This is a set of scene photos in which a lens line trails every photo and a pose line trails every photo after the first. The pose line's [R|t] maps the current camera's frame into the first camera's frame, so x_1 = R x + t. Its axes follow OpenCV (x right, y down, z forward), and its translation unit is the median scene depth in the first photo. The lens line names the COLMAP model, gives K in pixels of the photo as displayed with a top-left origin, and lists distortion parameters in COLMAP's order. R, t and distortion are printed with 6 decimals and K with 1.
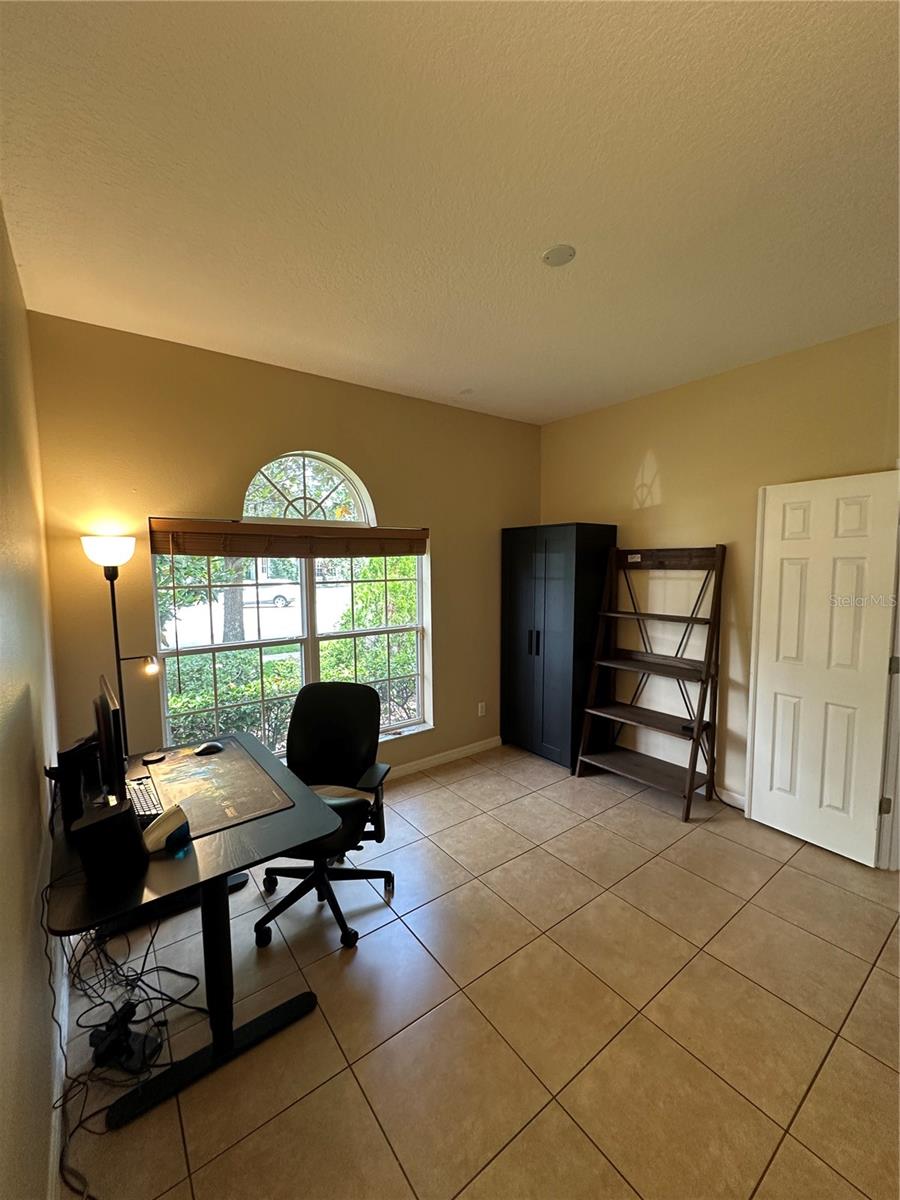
lens RADIAL K [[481.0, 0, 446.8], [0, 481.0, 603.9], [0, 0, 1]] dist [-0.004062, -0.000264]
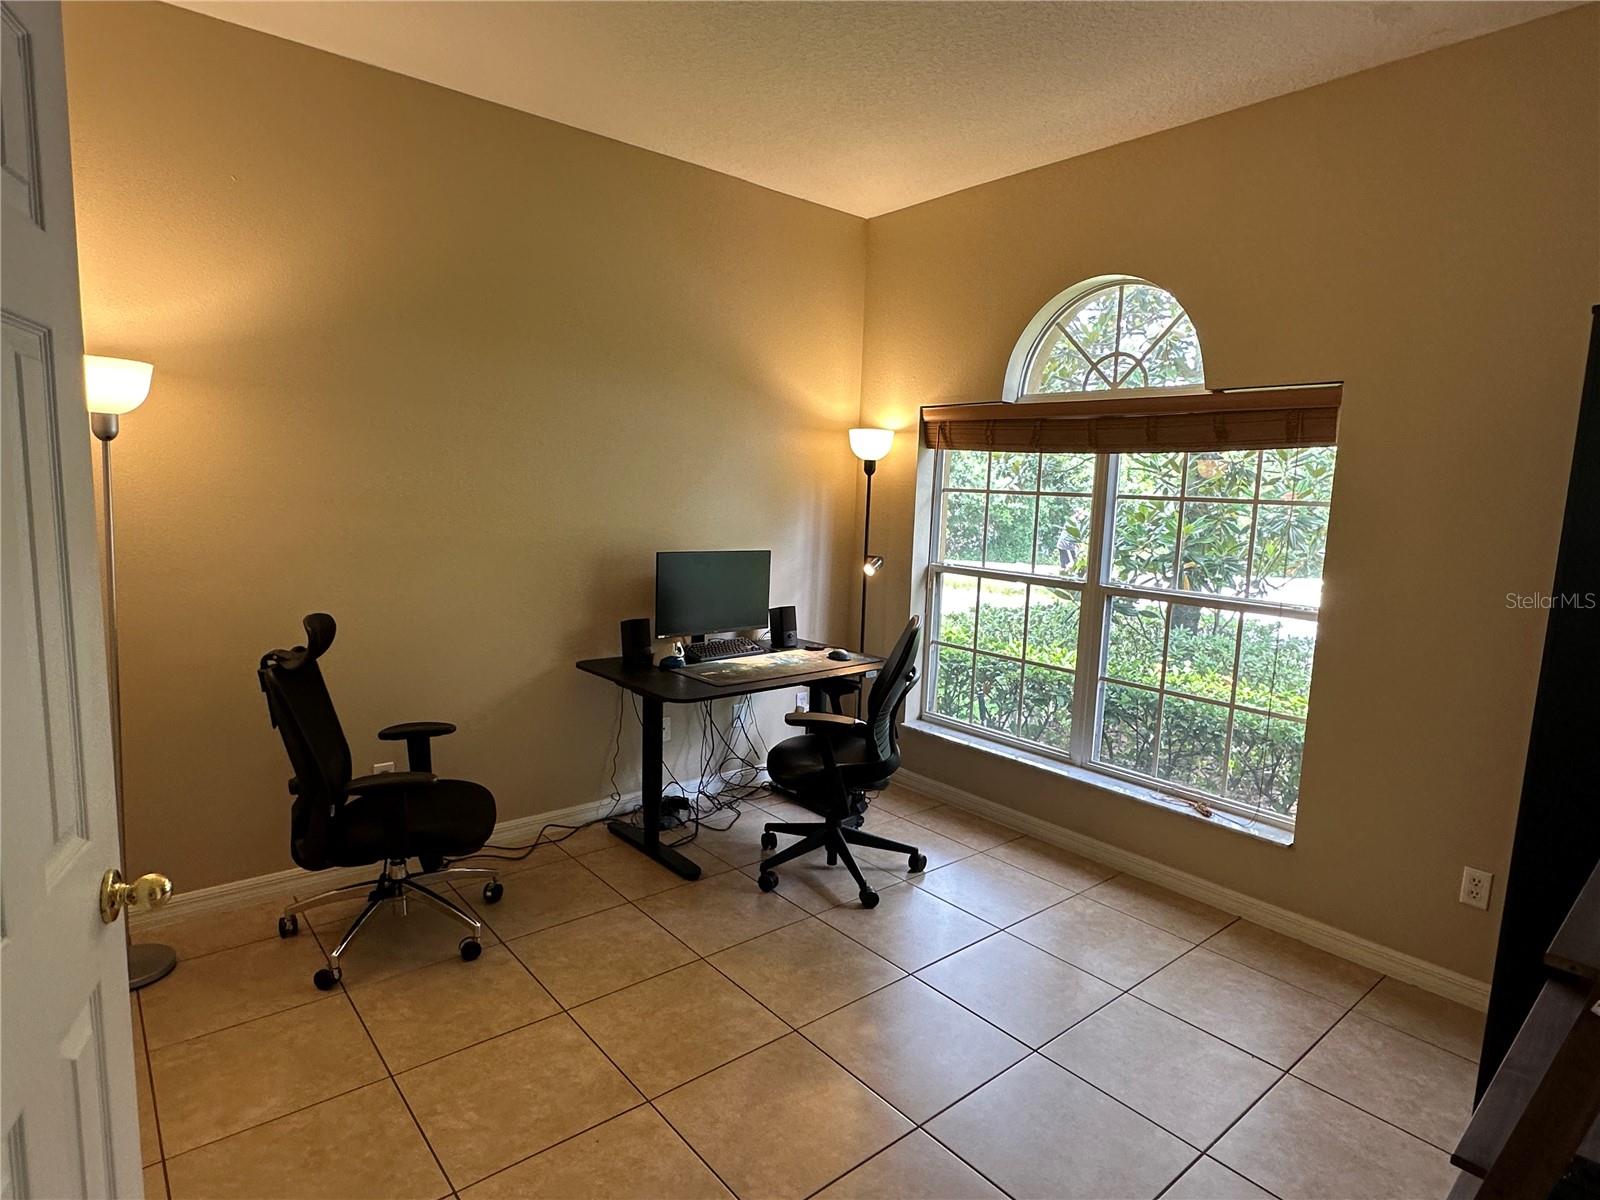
lens RADIAL K [[880.5, 0, 797.6], [0, 880.5, 594.8], [0, 0, 1]] dist [-0.006078, -0.001498]
pose [[0.053370, 0.140214, -0.988682, 0.901752], [-0.123955, 0.983365, 0.132769, -0.021544], [0.990852, 0.115467, 0.069862, 0.612103]]
